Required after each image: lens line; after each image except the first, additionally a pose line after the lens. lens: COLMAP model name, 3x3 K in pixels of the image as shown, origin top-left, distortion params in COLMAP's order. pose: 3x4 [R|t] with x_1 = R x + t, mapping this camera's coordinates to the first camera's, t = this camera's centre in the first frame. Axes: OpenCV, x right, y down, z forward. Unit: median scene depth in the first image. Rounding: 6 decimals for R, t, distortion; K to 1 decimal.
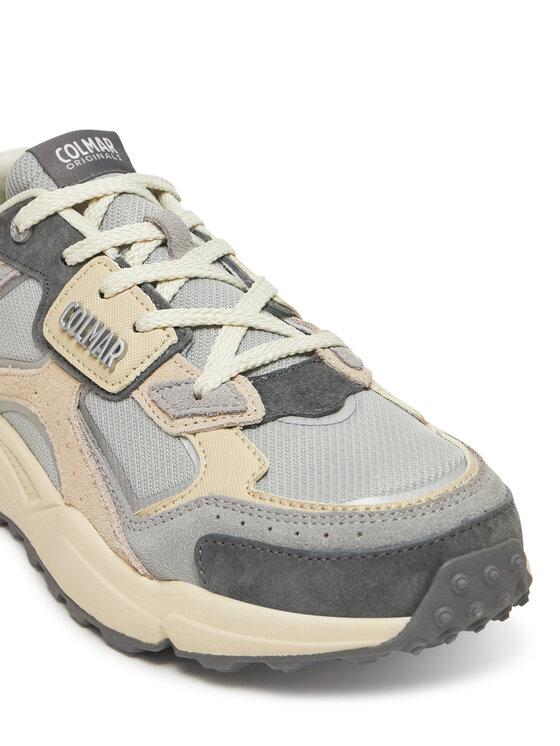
lens RADIAL K [[1716.8, 0, 280.9], [0, 1716.8, 371.2], [0, 0, 1]] dist [-0.110347, 0.000000]
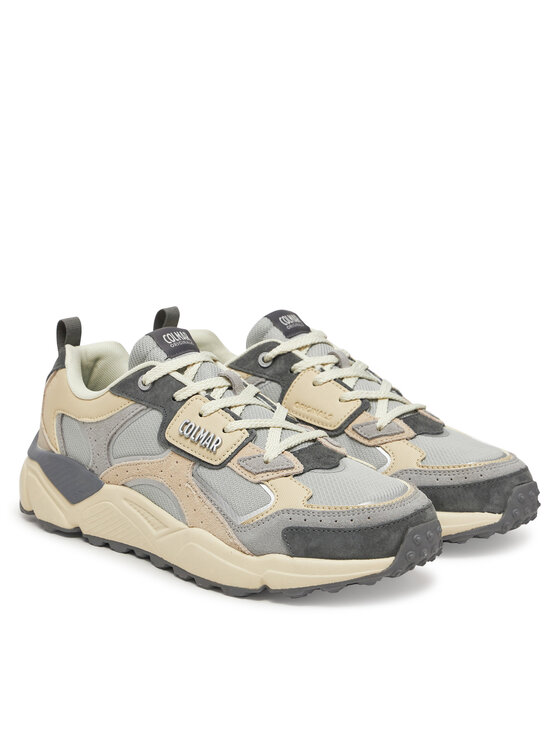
lens RADIAL K [[1804.0, 0, 278.8], [0, 1804.0, 373.6], [0, 0, 1]] dist [-0.171947, 0.000000]
pose [[0.974662, -0.035606, 0.220832, -0.479056], [0.061228, 0.992012, -0.110288, 0.140130], [-0.215141, 0.121014, 0.969056, -0.986858]]
